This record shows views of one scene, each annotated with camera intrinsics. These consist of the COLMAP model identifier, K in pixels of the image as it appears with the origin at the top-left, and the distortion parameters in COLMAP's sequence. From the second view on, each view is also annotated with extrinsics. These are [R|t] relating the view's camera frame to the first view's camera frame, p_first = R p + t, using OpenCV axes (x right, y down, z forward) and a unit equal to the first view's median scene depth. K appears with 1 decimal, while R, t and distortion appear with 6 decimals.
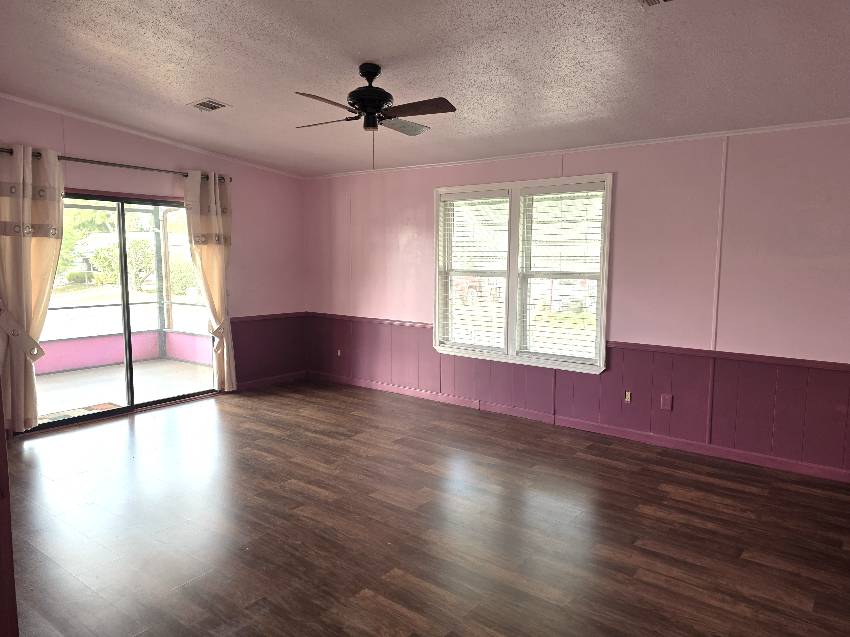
lens RADIAL K [[580.5, 0, 428.5], [0, 580.5, 324.2], [0, 0, 1]] dist [0.054076, -0.045094]
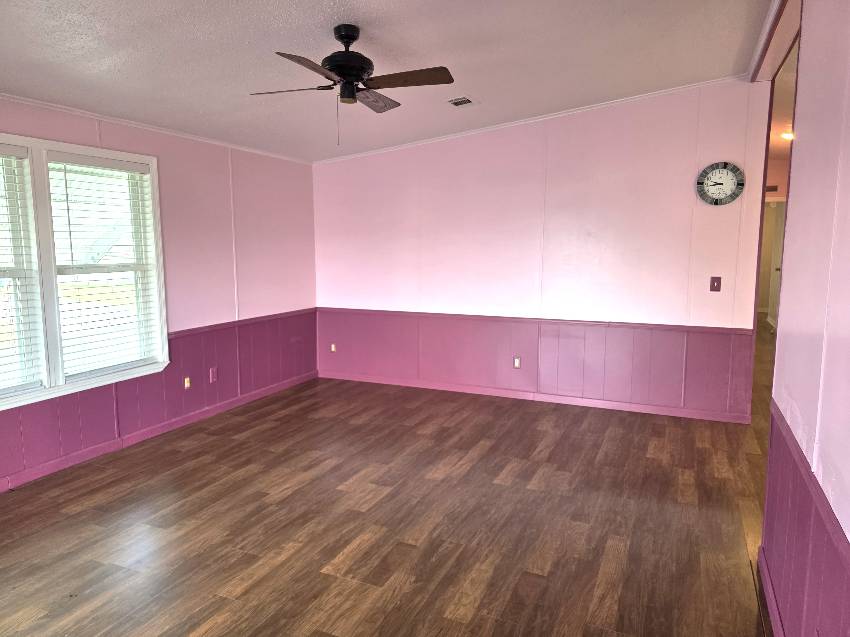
lens RADIAL K [[580.5, 0, 423.7], [0, 580.5, 325.8], [0, 0, 1]] dist [0.054076, -0.045094]
pose [[-0.227677, -0.149522, 0.962188, -0.825395], [0.113148, 0.977384, 0.178657, -0.124795], [-0.967140, 0.149546, -0.205610, 0.905380]]
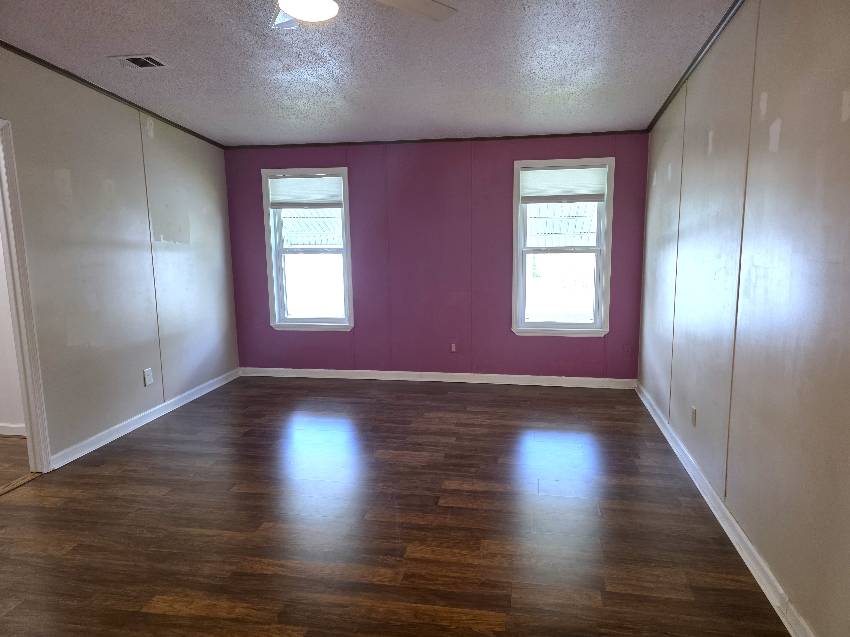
lens RADIAL K [[580.5, 0, 417.7], [0, 580.5, 312.5], [0, 0, 1]] dist [0.054076, -0.045094]
pose [[0.892455, -0.086351, 0.442795, -0.496485], [0.074645, 0.996246, 0.043835, -0.066076], [-0.444918, -0.006068, 0.895551, 0.416856]]
